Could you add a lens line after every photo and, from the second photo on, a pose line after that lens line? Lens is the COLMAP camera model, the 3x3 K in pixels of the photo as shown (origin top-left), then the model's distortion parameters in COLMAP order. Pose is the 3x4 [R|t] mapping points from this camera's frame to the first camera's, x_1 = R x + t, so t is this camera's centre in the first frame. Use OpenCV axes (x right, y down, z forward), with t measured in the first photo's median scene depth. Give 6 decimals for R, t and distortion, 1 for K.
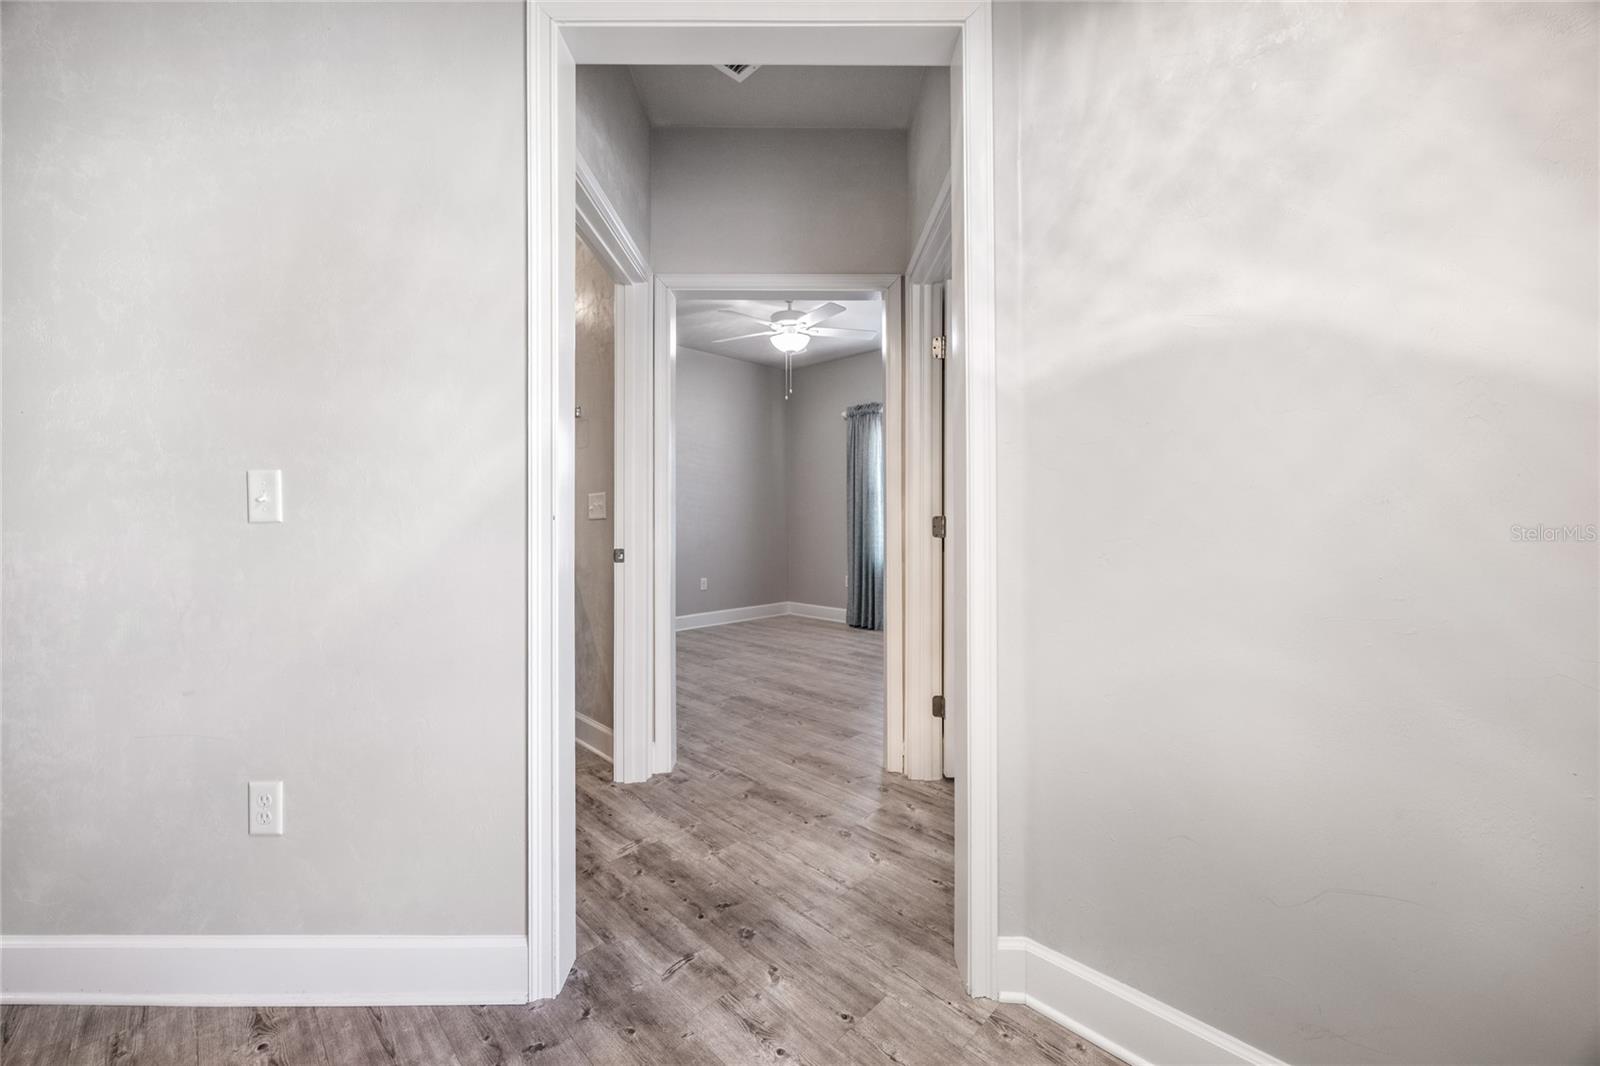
lens RADIAL K [[609.5, 0, 808.9], [0, 609.5, 524.0], [0, 0, 1]] dist [-0.003602, -0.000309]
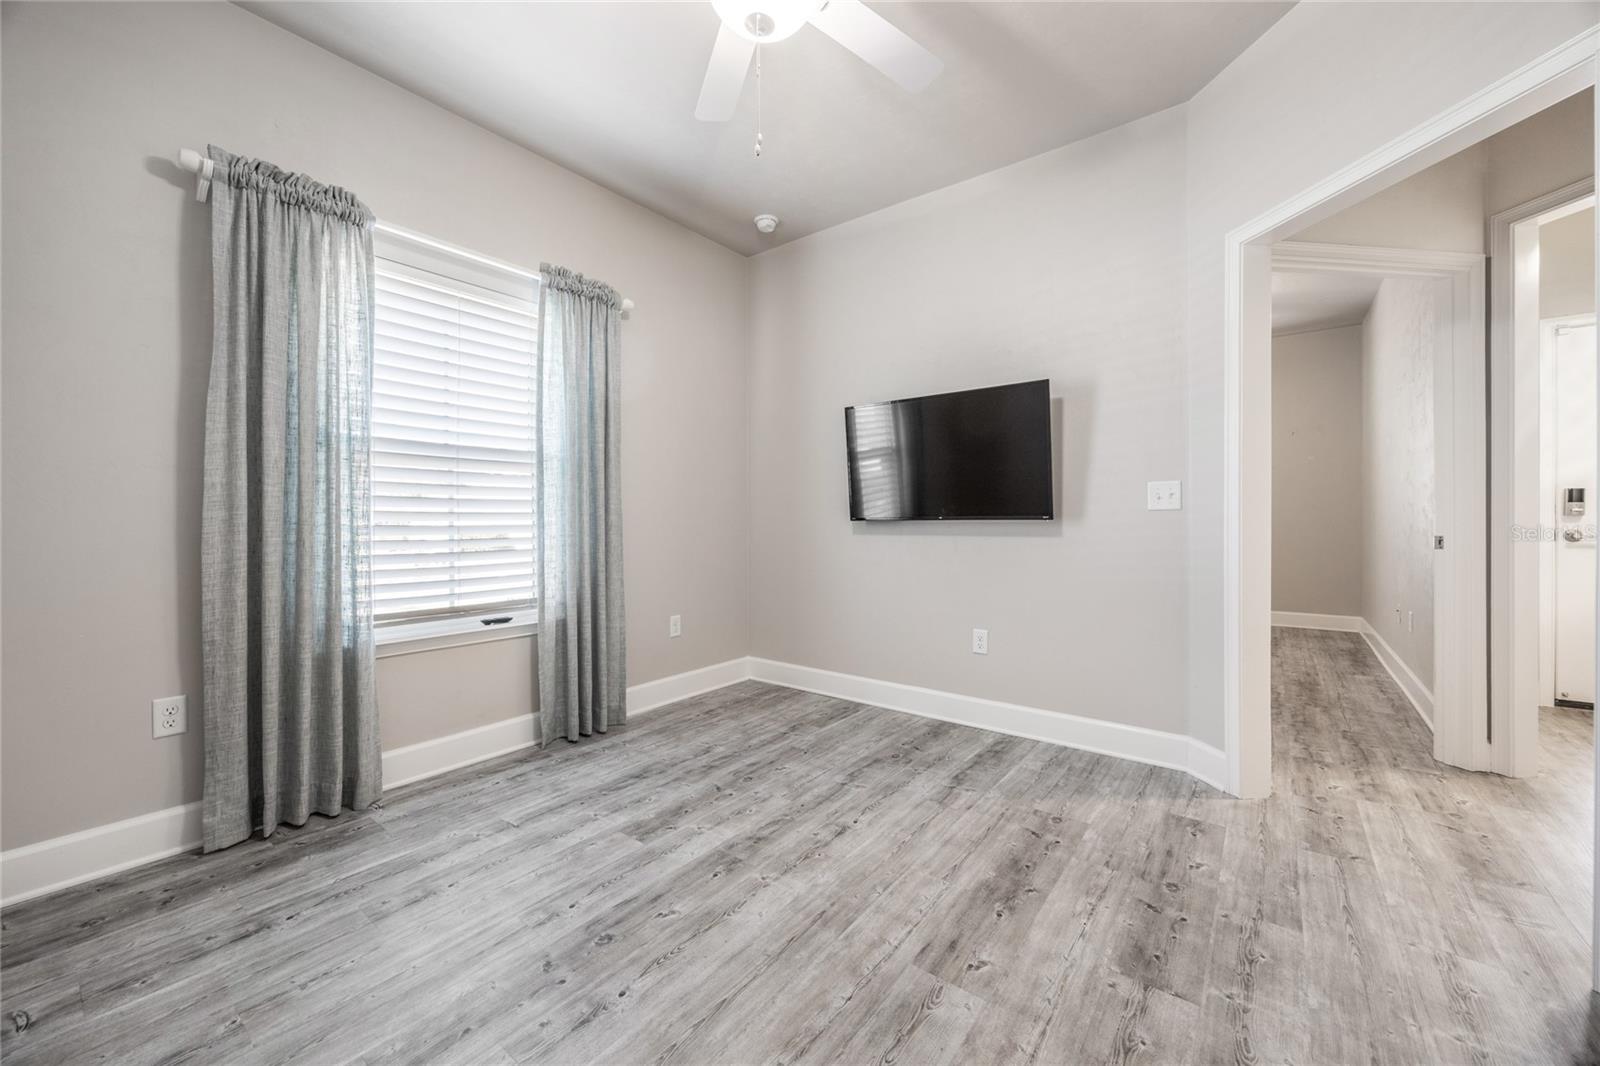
lens RADIAL K [[609.5, 0, 807.1], [0, 609.5, 520.7], [0, 0, 1]] dist [-0.003602, -0.000309]
pose [[-0.114895, -0.003026, 0.993373, -0.282356], [0.012421, 0.999913, 0.004482, 0.000638], [-0.993300, 0.012854, -0.114848, 0.756384]]
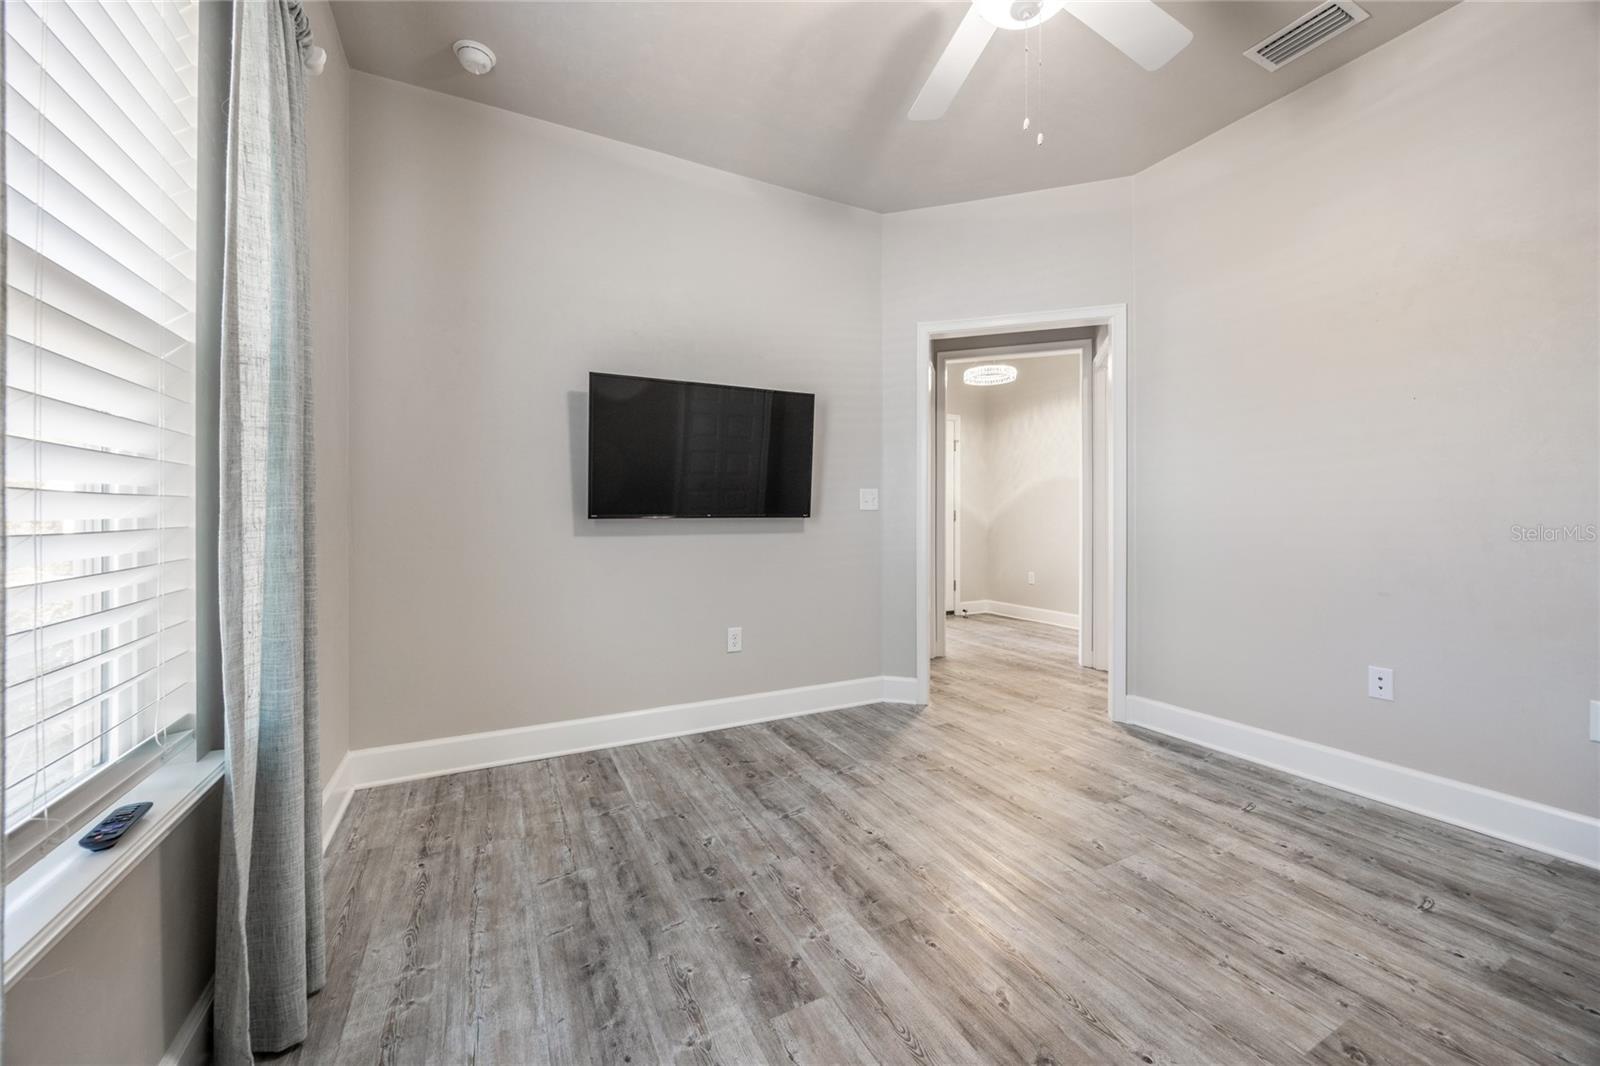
lens RADIAL K [[609.5, 0, 803.9], [0, 609.5, 519.2], [0, 0, 1]] dist [-0.003602, -0.000309]
pose [[-0.947502, -0.000729, 0.319748, -0.014690], [0.003204, 0.999926, 0.011772, -0.000715], [-0.319732, 0.012179, -0.947430, 1.013596]]
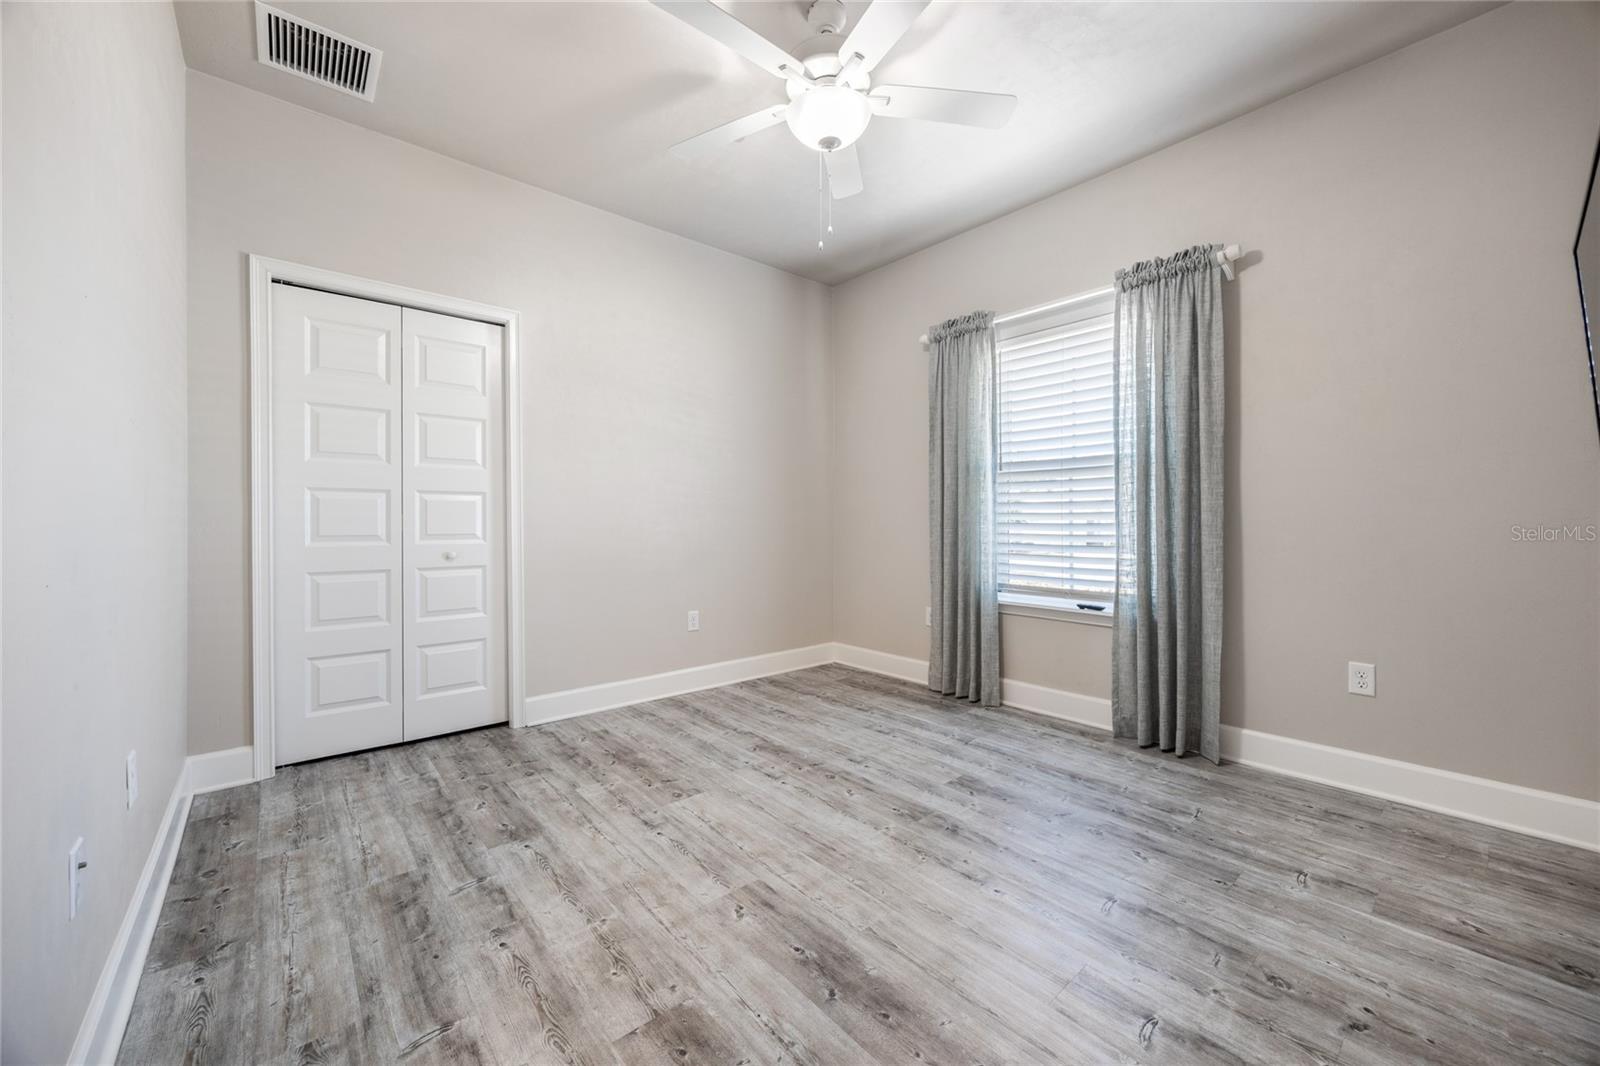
lens RADIAL K [[609.5, 0, 803.3], [0, 609.5, 523.6], [0, 0, 1]] dist [-0.003602, -0.000309]
pose [[0.995255, -0.006593, -0.097078, -0.003716], [0.005909, 0.999956, -0.007333, 0.005451], [0.097122, 0.006724, 0.995250, 0.403197]]
